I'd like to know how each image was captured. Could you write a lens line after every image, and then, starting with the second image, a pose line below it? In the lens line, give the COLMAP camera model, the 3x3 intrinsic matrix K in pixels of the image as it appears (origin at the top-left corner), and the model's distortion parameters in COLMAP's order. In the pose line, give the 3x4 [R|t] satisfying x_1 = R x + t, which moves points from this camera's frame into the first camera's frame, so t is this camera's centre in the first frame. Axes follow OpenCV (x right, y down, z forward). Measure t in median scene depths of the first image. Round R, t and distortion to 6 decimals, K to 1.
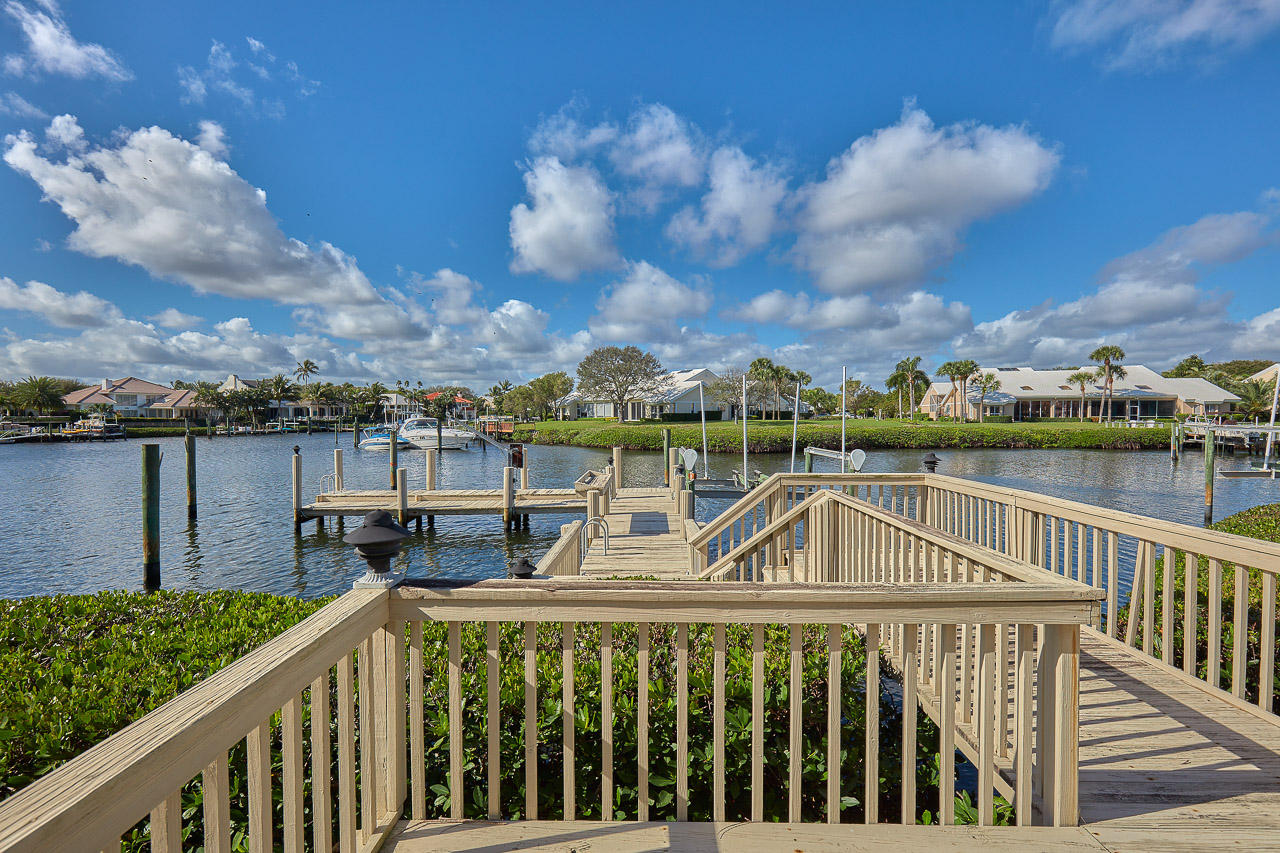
lens RADIAL K [[584.2, 0, 648.7], [0, 584.2, 422.0], [0, 0, 1]] dist [-0.000272, -0.000136]
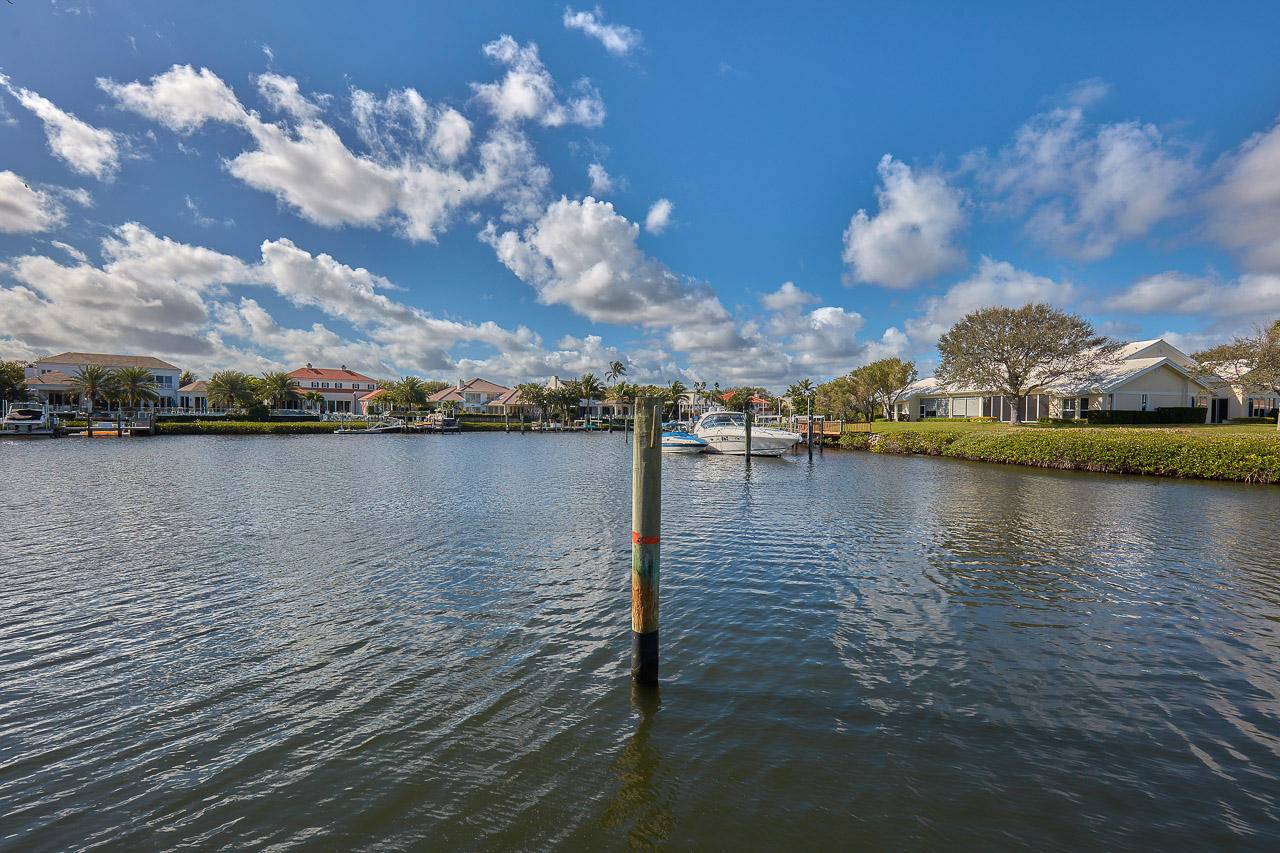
lens RADIAL K [[584.2, 0, 648.7], [0, 584.2, 422.0], [0, 0, 1]] dist [-0.000272, -0.000136]
pose [[0.884384, 0.015423, -0.466505, -0.065263], [-0.019088, 0.999813, -0.003133, 0.005243], [0.466369, 0.011675, 0.884513, 0.156123]]
